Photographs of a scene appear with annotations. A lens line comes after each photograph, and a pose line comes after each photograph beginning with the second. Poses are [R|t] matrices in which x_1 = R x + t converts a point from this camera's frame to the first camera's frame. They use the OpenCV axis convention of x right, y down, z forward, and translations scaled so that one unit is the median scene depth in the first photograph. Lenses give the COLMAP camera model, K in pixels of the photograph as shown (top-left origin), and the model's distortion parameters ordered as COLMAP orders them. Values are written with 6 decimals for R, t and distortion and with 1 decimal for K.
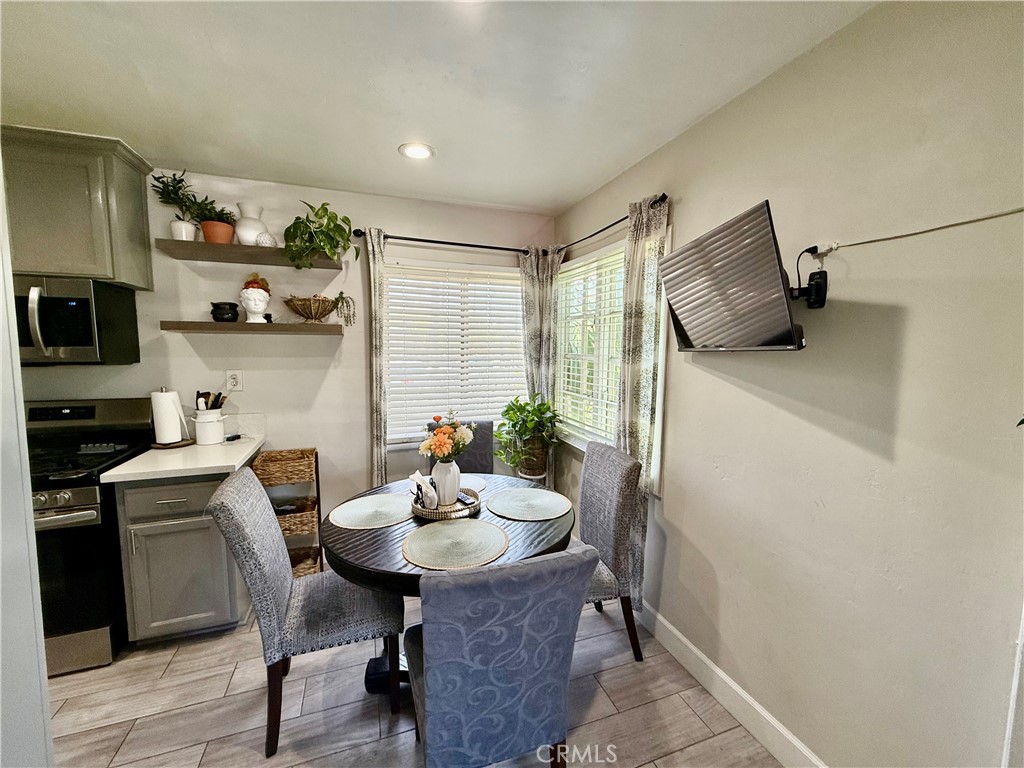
lens RADIAL K [[408.7, 0, 512.0], [0, 408.7, 384.0], [0, 0, 1]] dist [-0.000202, -0.000097]
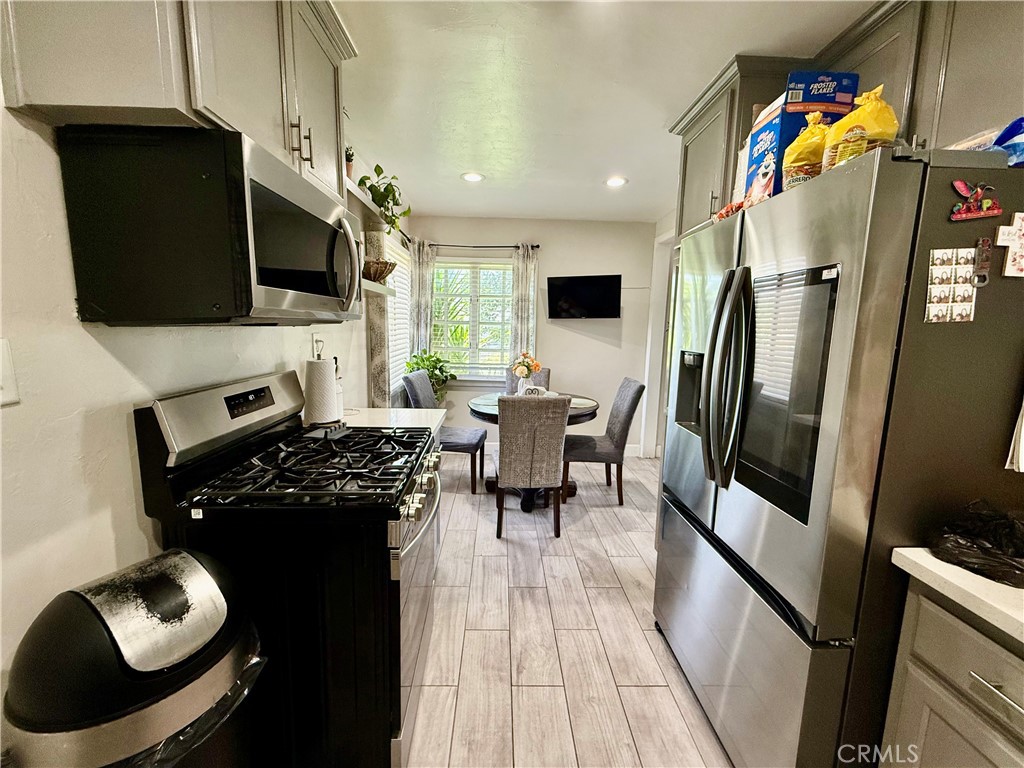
lens RADIAL K [[408.7, 0, 512.0], [0, 408.7, 384.0], [0, 0, 1]] dist [-0.000202, -0.000097]
pose [[0.311153, -0.135227, 0.940690, -1.698676], [0.070799, 0.990373, 0.118951, -0.003401], [-0.947719, 0.029587, 0.317732, 0.439785]]
